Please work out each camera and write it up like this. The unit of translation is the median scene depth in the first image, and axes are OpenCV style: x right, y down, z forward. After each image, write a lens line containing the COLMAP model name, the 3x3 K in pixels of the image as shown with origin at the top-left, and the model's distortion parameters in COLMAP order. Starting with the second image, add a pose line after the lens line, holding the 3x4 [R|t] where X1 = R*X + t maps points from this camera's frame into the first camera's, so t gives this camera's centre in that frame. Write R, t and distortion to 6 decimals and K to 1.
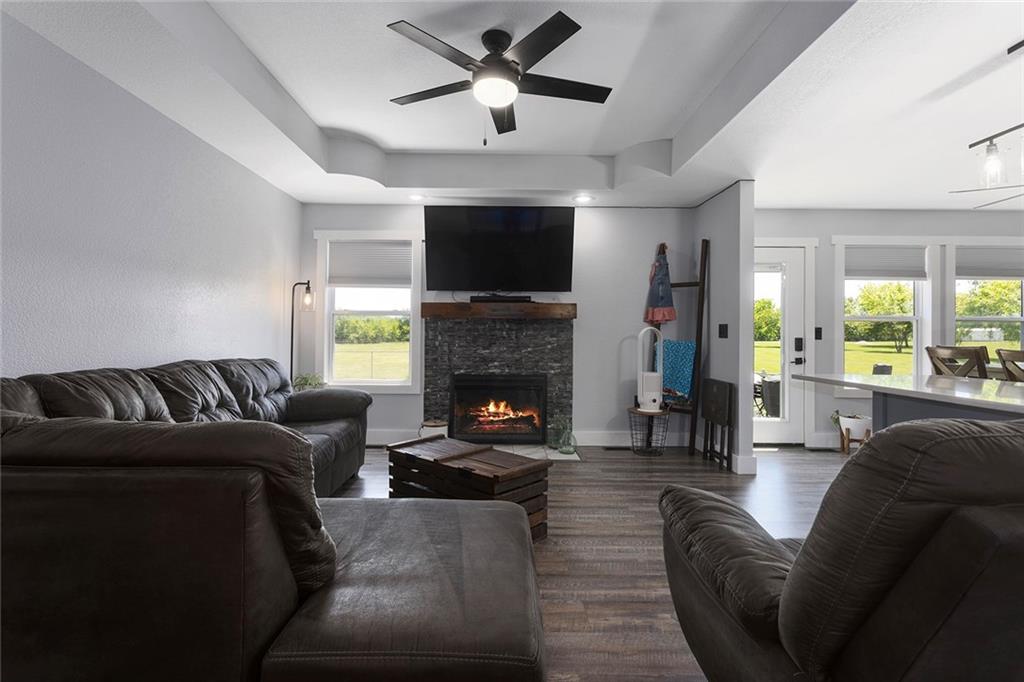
lens RADIAL K [[493.9, 0, 509.9], [0, 493.9, 328.0], [0, 0, 1]] dist [-0.000692, 0.002443]
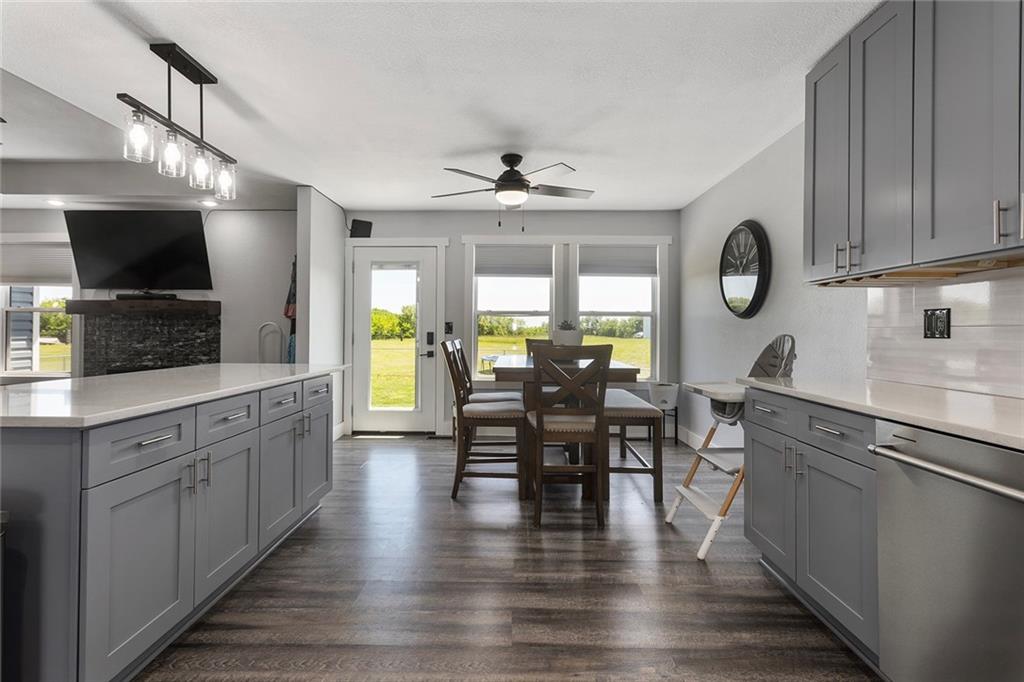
lens RADIAL K [[467.4, 0, 510.2], [0, 467.4, 326.2], [0, 0, 1]] dist [0.004683, 0.000985]
pose [[0.999620, -0.002473, -0.027453, 0.792105], [0.002530, 0.999995, 0.002032, 0.005492], [0.027448, -0.002101, 0.999621, 0.001015]]
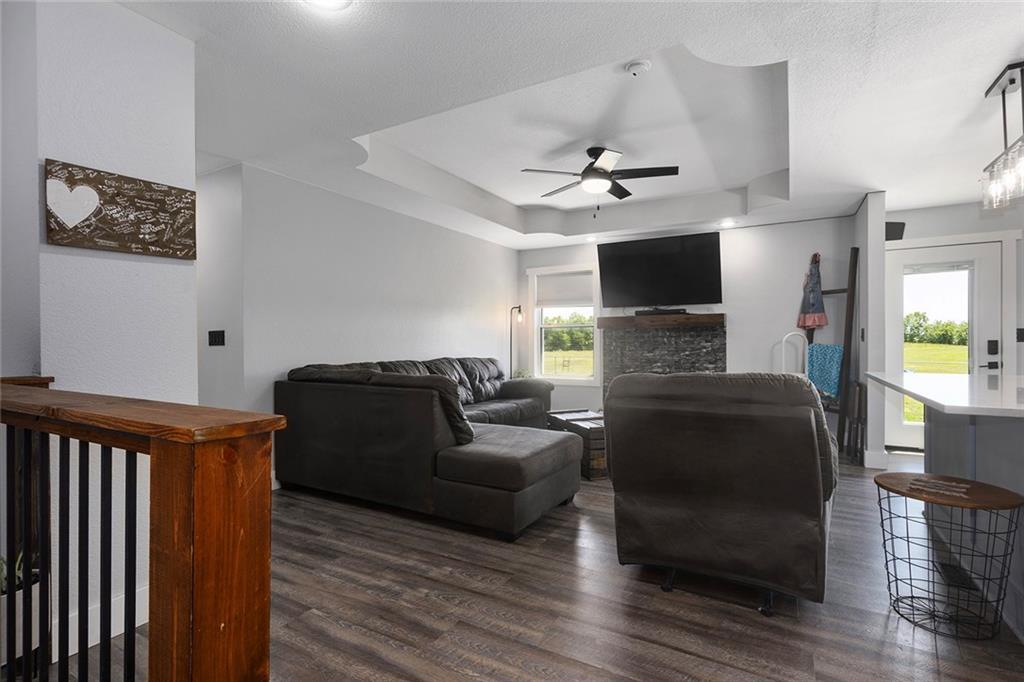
lens RADIAL K [[493.9, 0, 504.6], [0, 493.9, 338.3], [0, 0, 1]] dist [-0.000692, 0.002443]
pose [[0.864707, -0.014728, -0.502060, 0.261820], [0.018695, 0.999821, 0.002869, -0.003706], [0.501928, -0.011867, 0.864828, -0.263859]]
